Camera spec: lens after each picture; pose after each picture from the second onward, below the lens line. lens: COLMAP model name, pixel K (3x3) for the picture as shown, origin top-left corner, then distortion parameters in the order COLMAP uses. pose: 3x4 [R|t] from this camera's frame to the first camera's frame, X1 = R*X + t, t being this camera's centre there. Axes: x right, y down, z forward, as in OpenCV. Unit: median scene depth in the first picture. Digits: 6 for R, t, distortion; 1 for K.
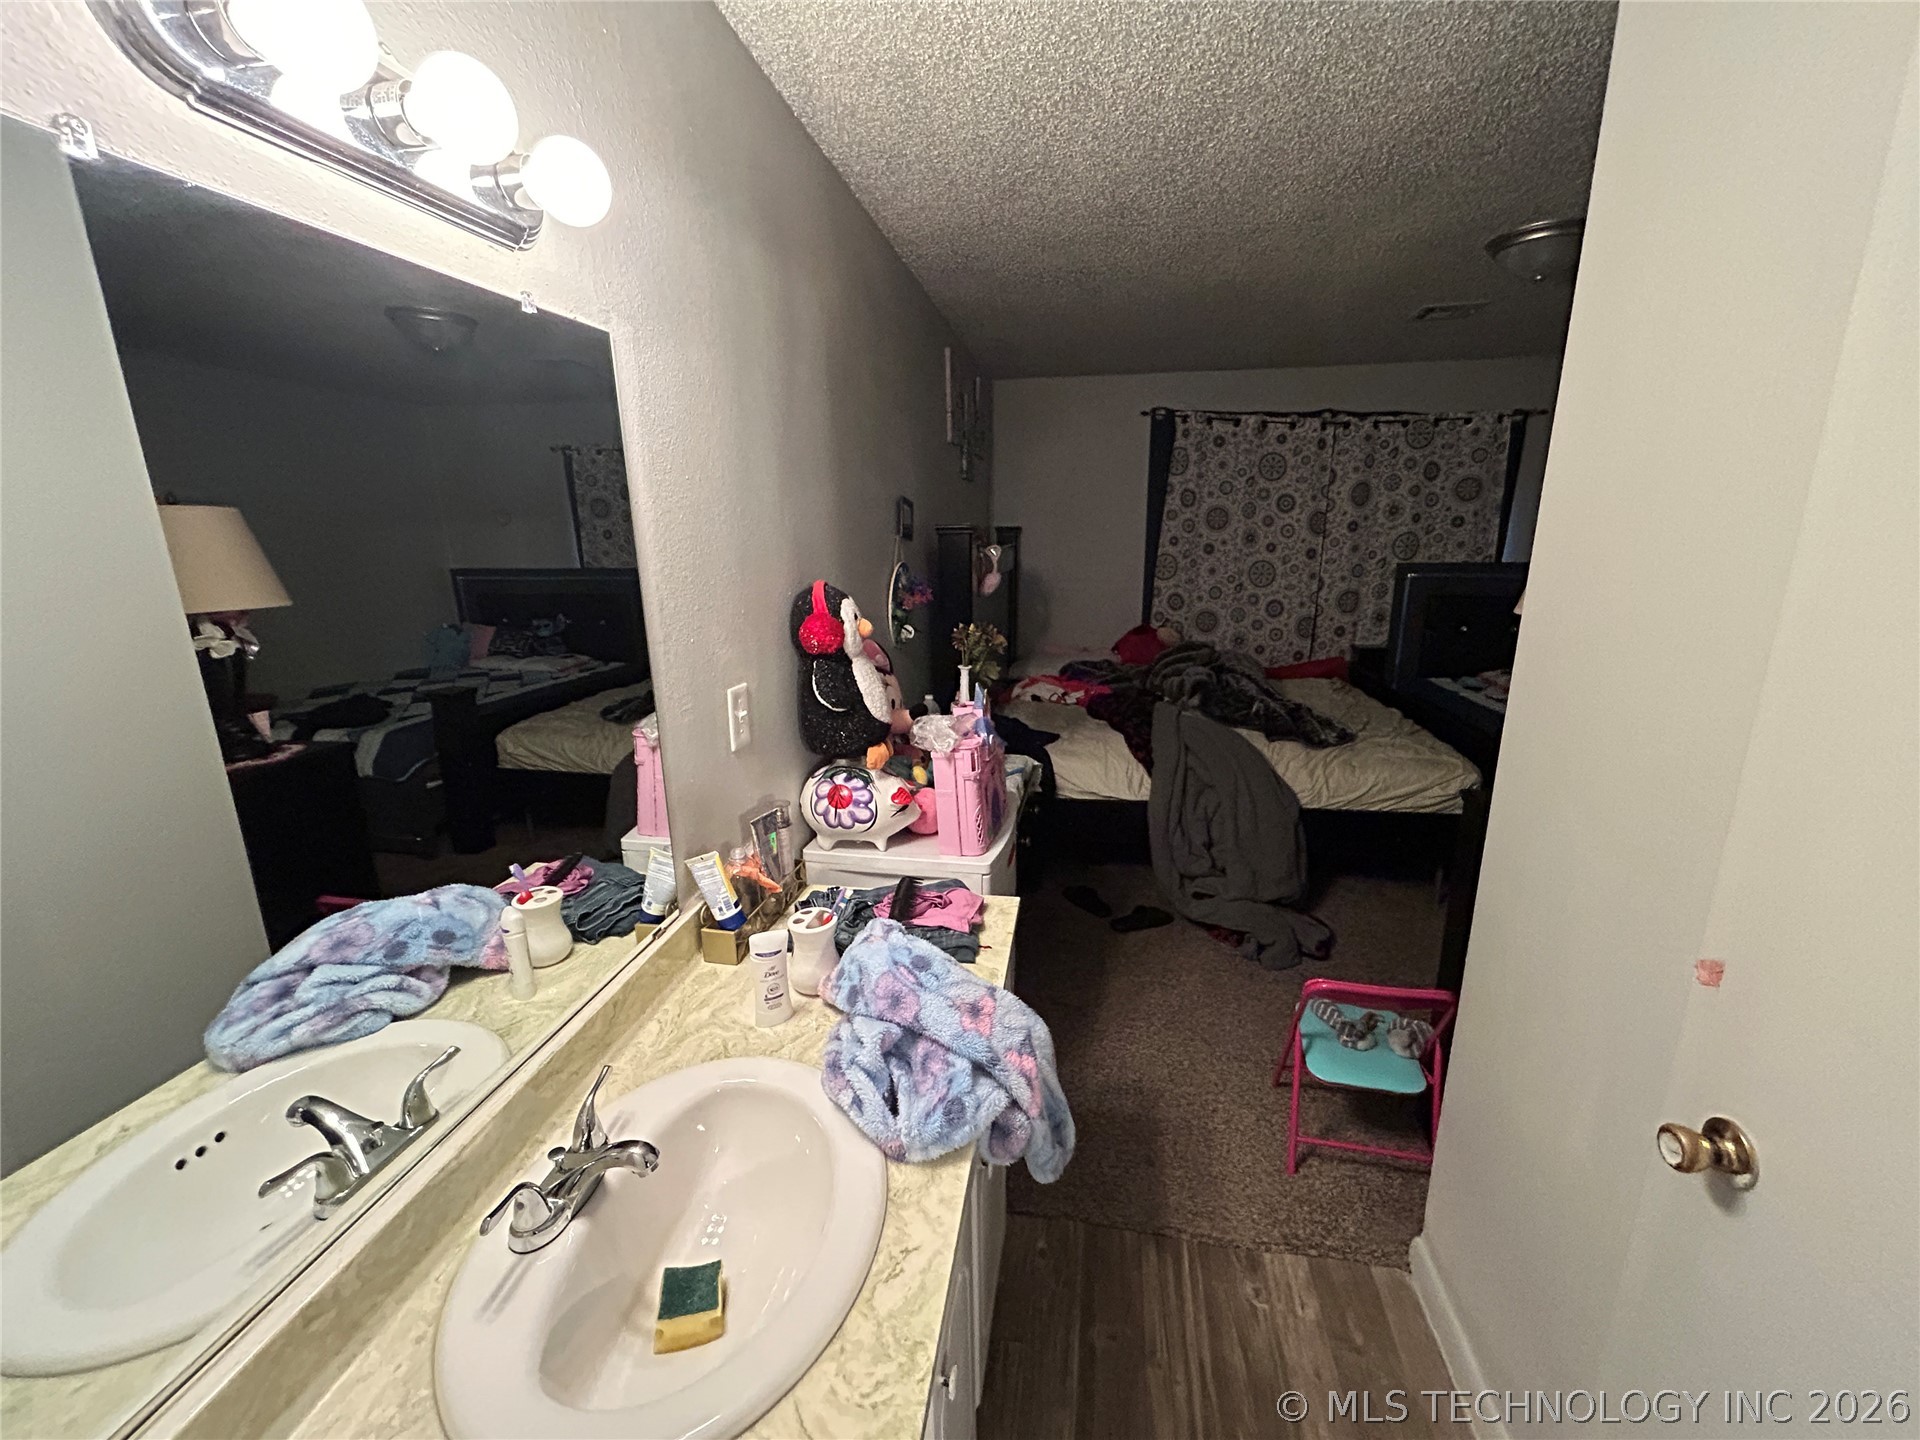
lens RADIAL K [[784.2, 0, 965.6], [0, 784.2, 719.1], [0, 0, 1]] dist [0.000867, 0.000184]
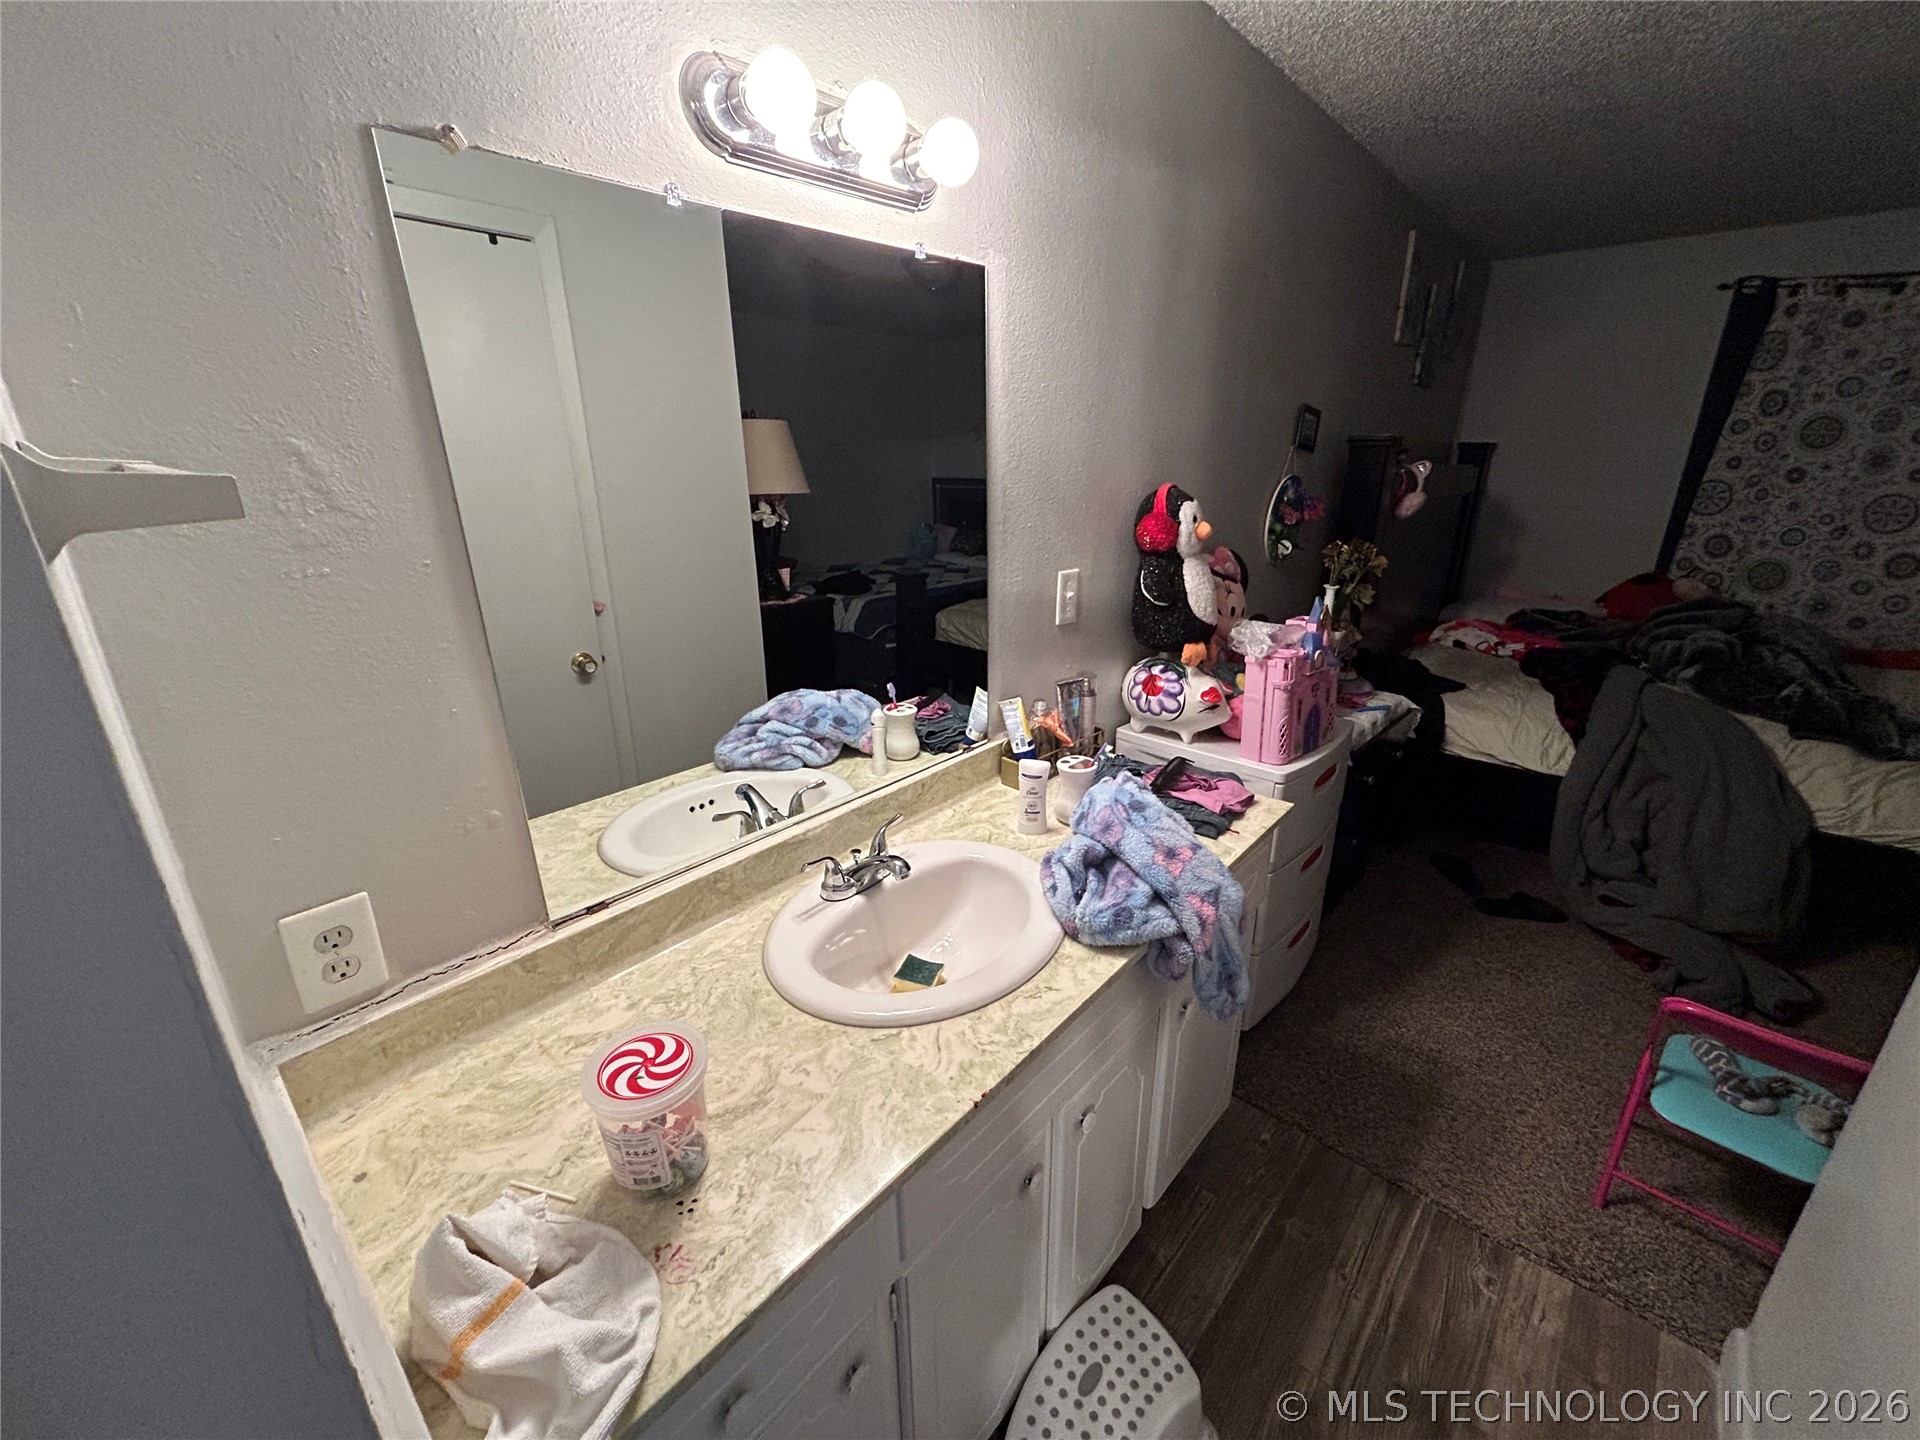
lens RADIAL K [[784.2, 0, 958.6], [0, 784.2, 721.5], [0, 0, 1]] dist [0.000867, 0.000184]
pose [[0.843702, 0.184231, -0.504209, 0.168023], [-0.135632, 0.981949, 0.131836, 0.040200], [0.519395, -0.042843, 0.853459, -0.079189]]
